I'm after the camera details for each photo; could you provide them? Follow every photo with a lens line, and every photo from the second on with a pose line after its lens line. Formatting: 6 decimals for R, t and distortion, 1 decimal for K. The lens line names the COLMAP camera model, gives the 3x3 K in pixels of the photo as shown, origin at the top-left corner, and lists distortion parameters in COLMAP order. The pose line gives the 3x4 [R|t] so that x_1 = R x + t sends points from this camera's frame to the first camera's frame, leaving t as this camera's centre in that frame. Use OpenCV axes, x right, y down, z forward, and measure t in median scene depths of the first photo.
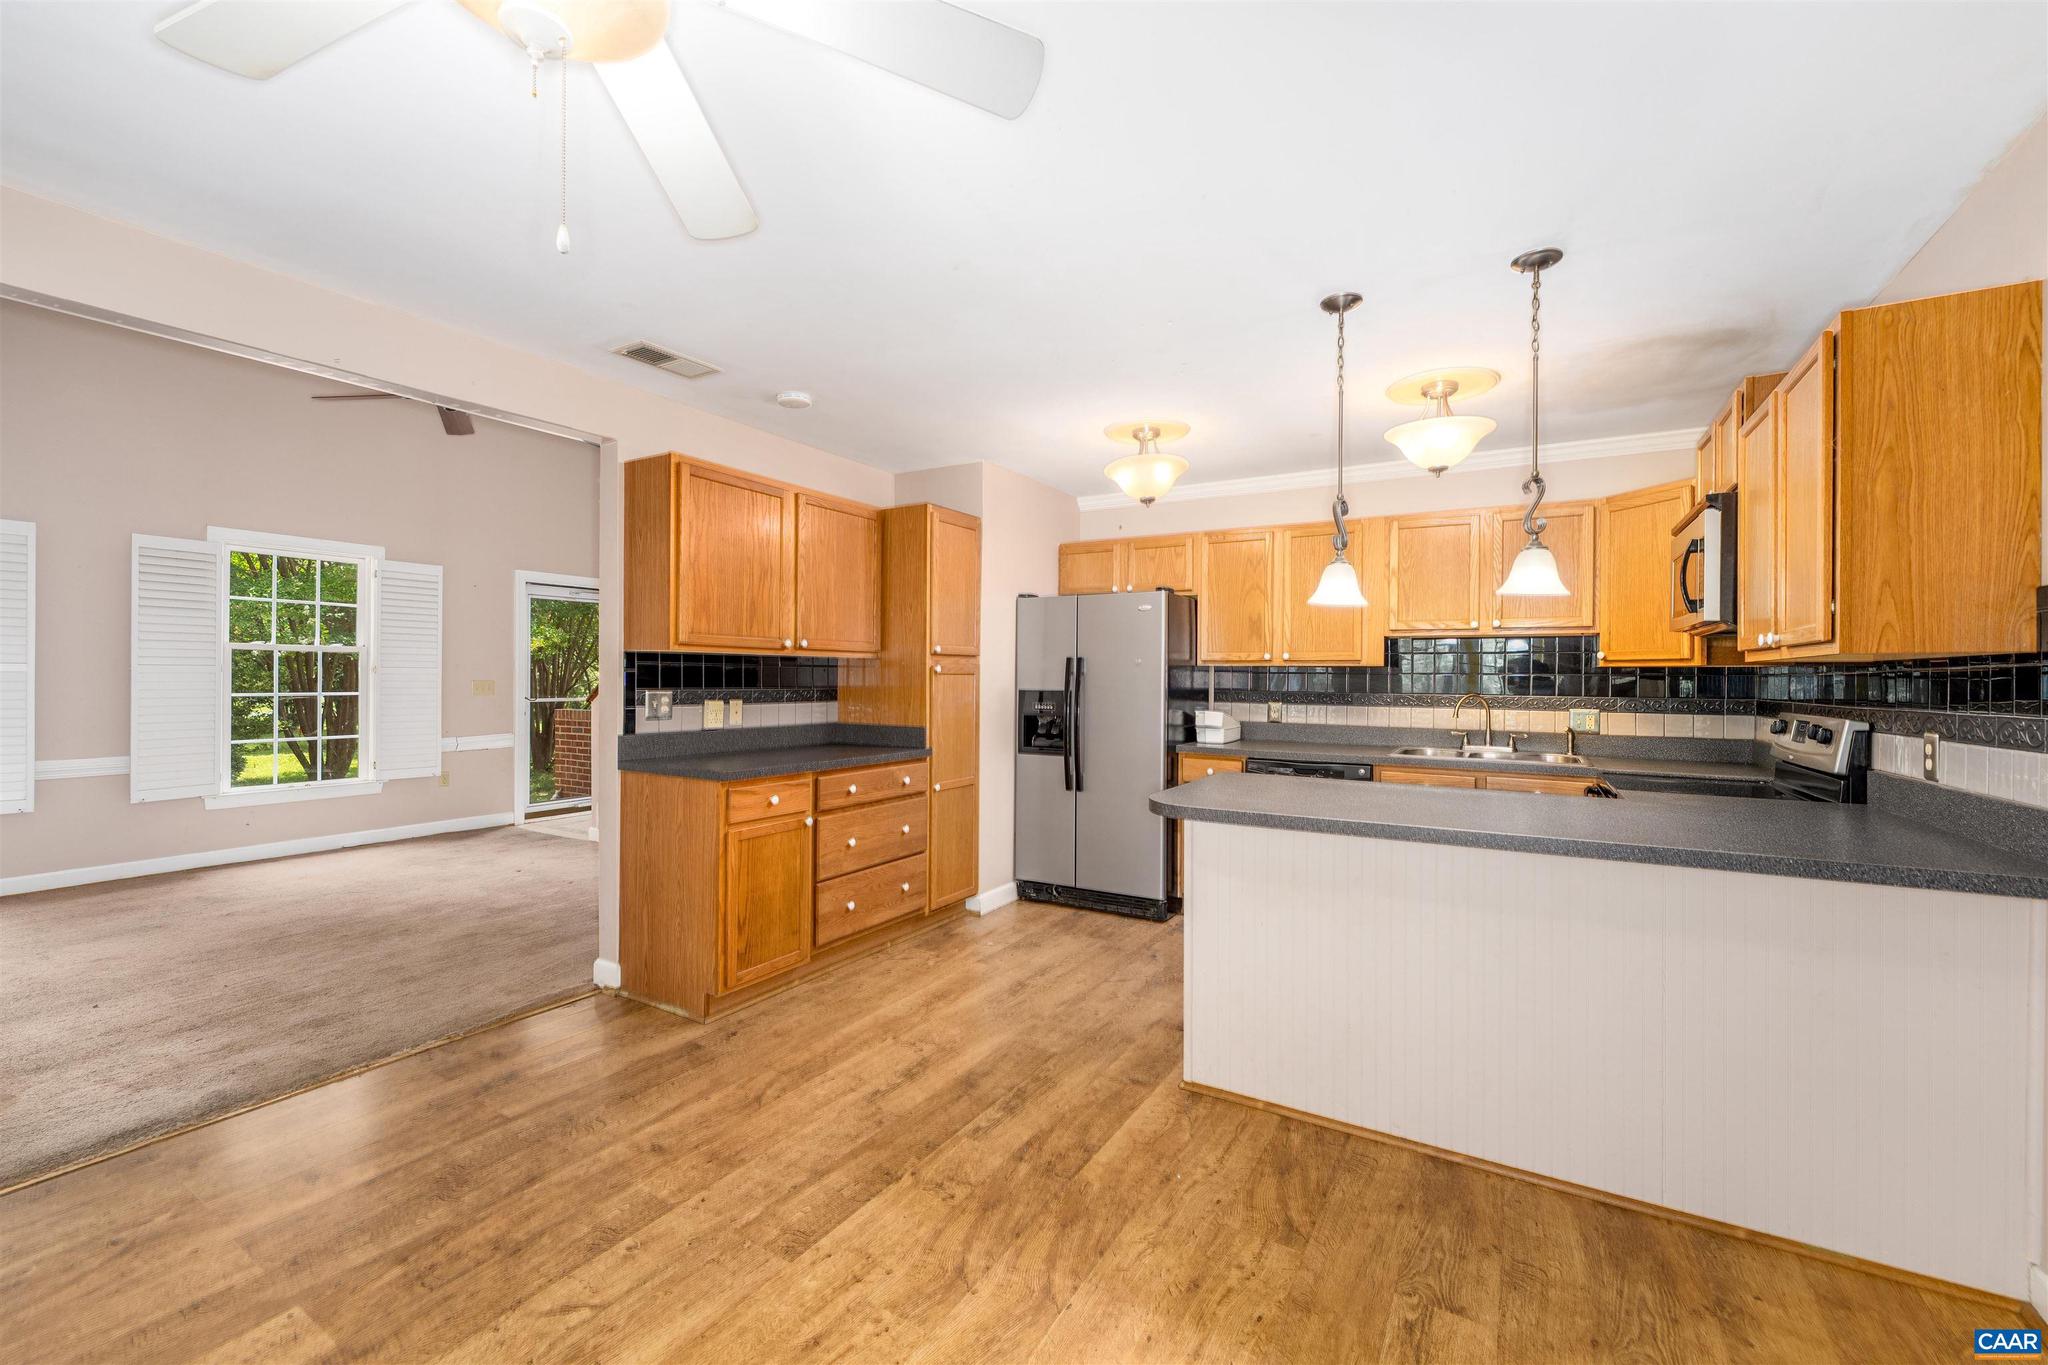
lens RADIAL K [[827.9, 0, 1031.4], [0, 827.9, 677.9], [0, 0, 1]] dist [-0.004795, -0.000291]
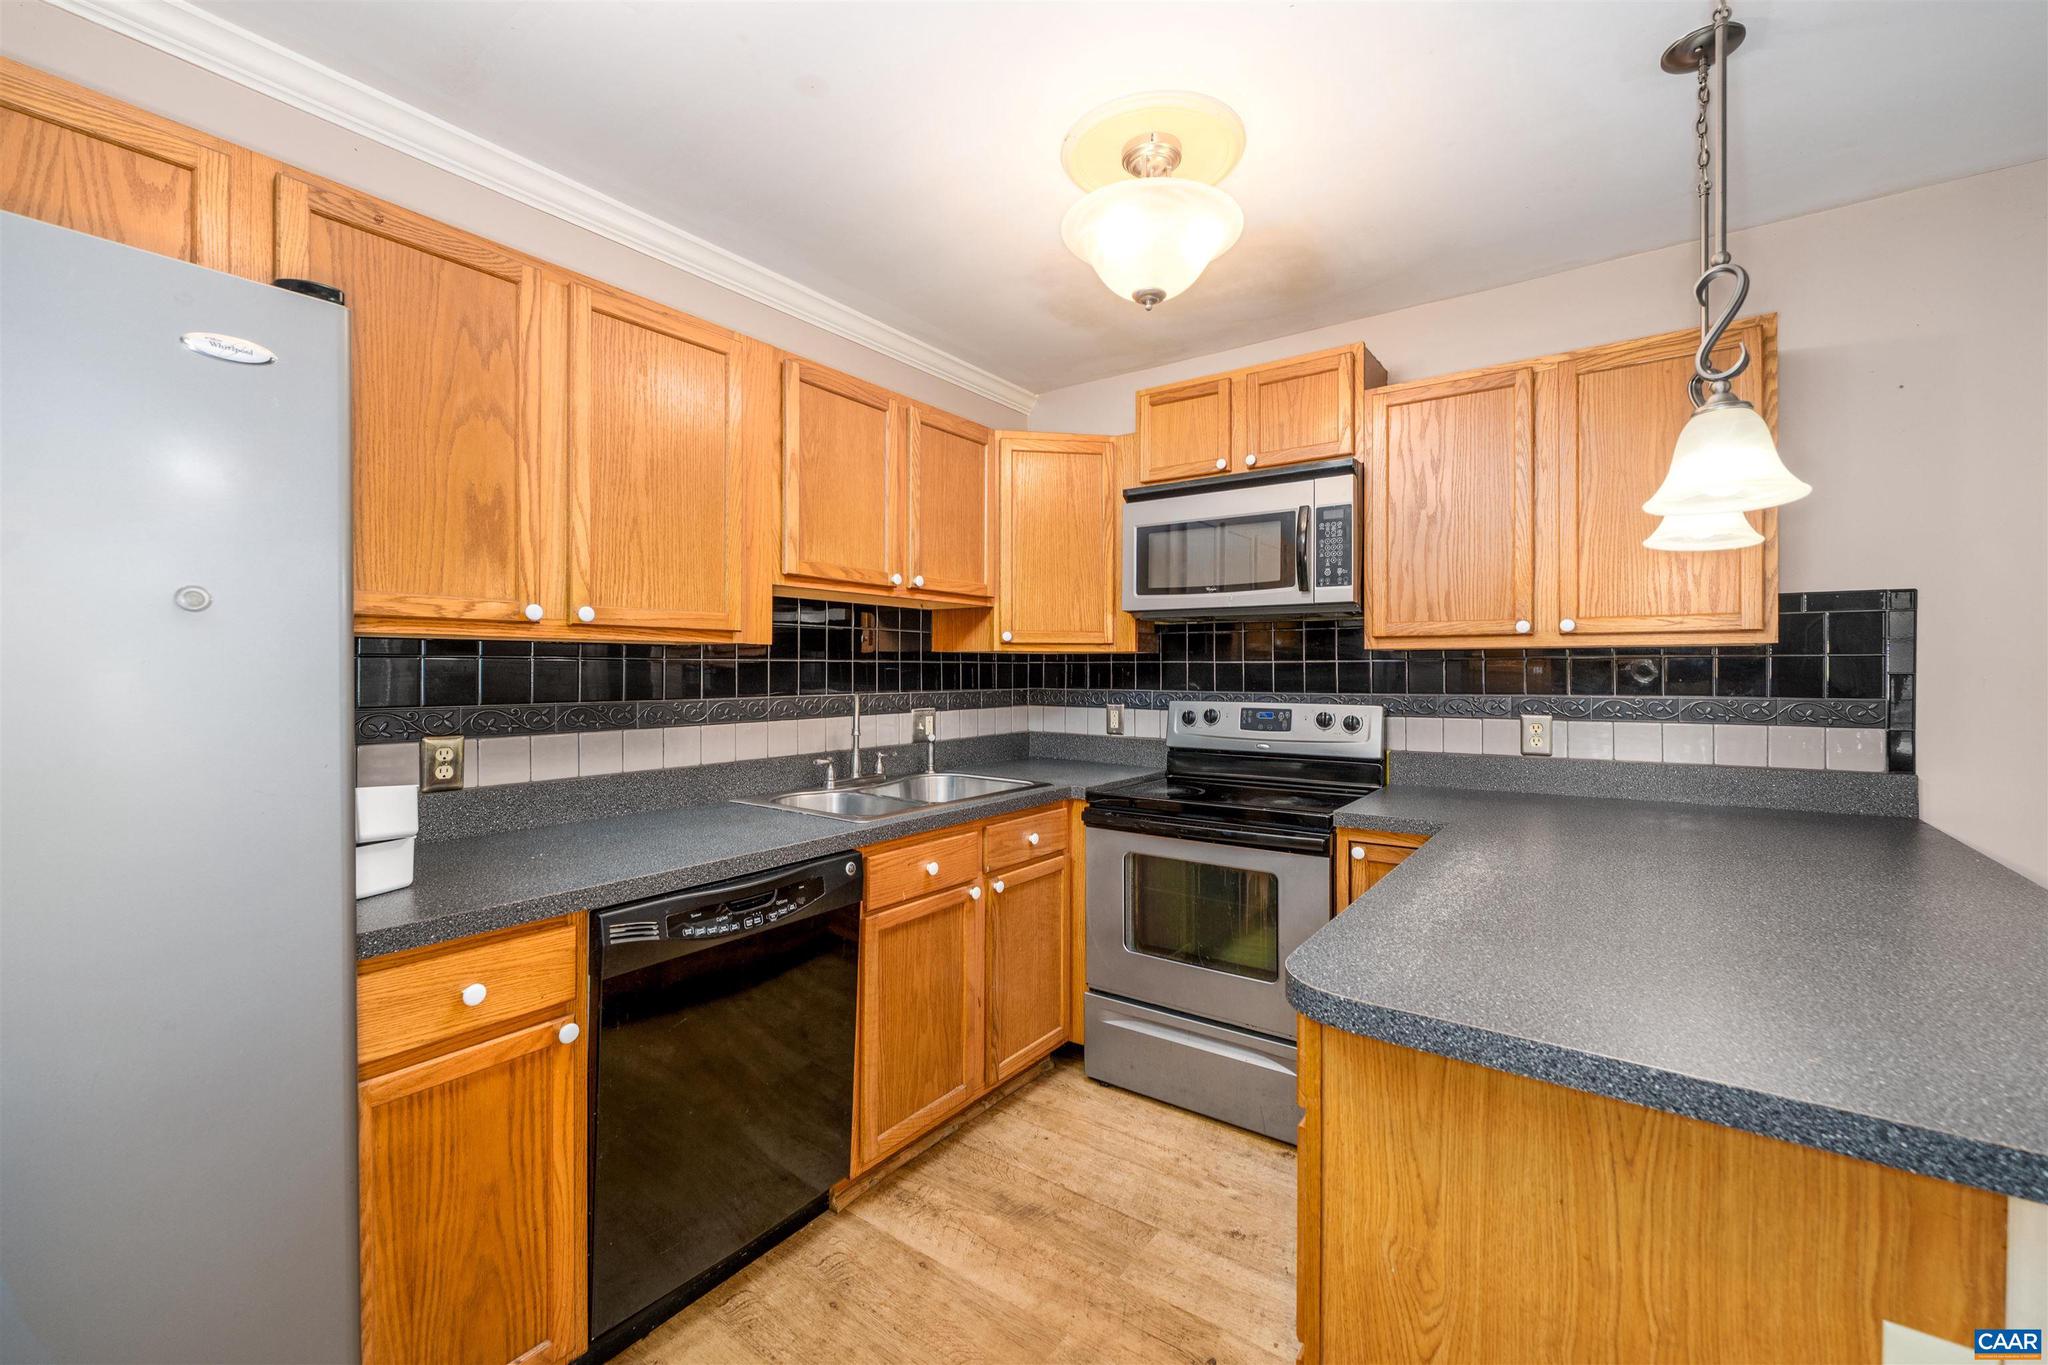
lens RADIAL K [[827.9, 0, 1025.1], [0, 827.9, 665.9], [0, 0, 1]] dist [-0.004795, -0.000291]
pose [[0.089577, -0.002125, 0.995978, -0.072781], [0.004929, 0.999986, 0.001690, -0.002715], [-0.995968, 0.004757, 0.089586, 1.030305]]
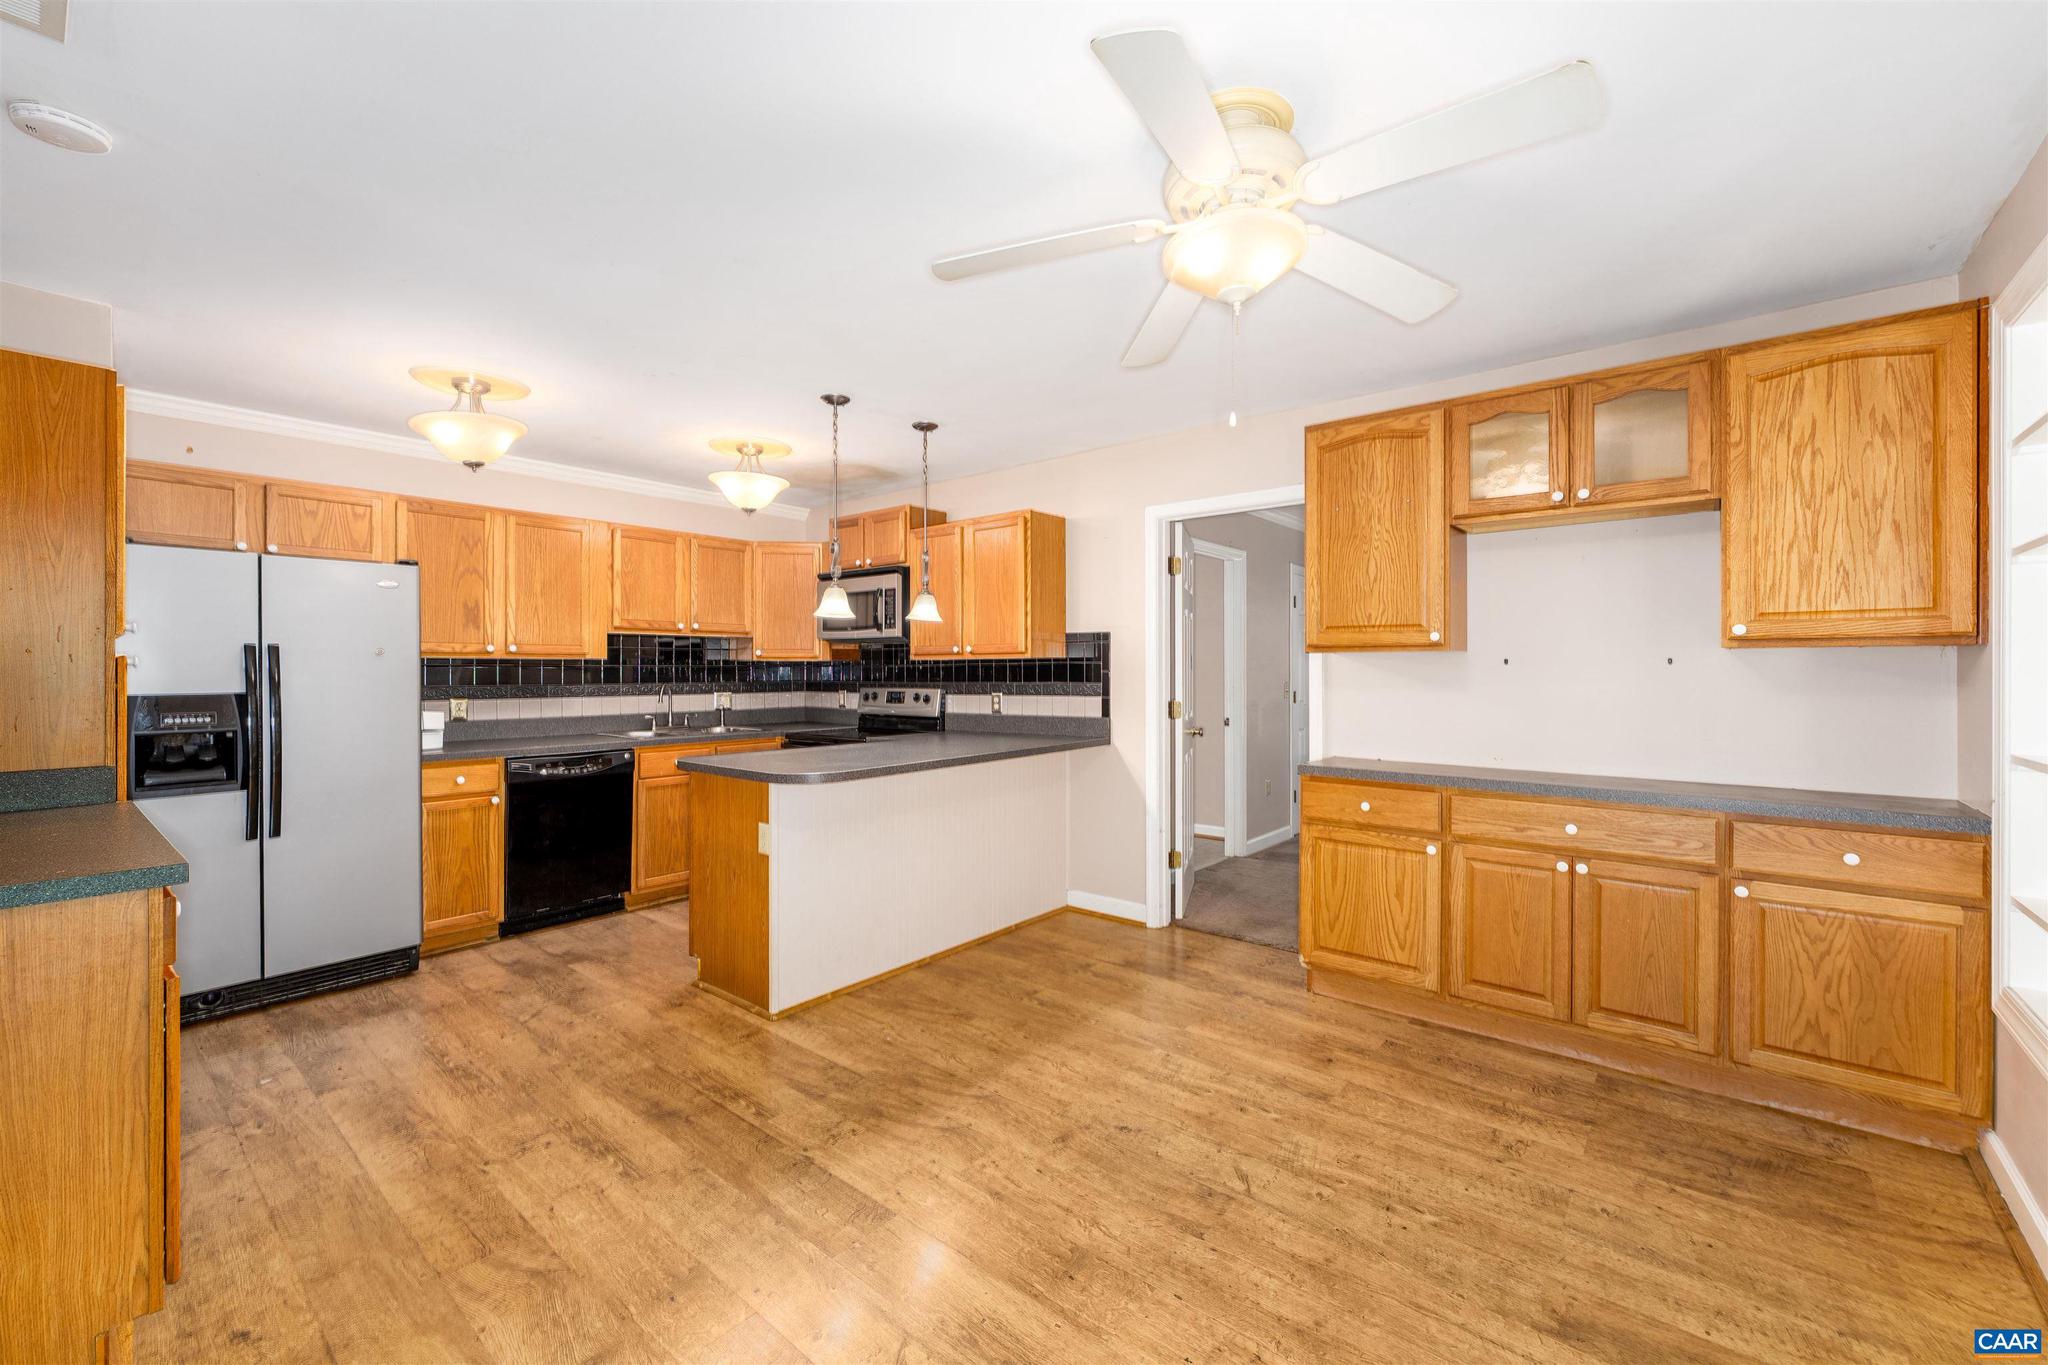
lens RADIAL K [[827.9, 0, 1034.7], [0, 827.9, 668.9], [0, 0, 1]] dist [-0.004795, -0.000291]
pose [[0.149176, -0.006246, 0.988791, -0.727433], [0.007619, 0.999958, 0.005167, -0.005008], [-0.988781, 0.006762, 0.149218, 0.360162]]
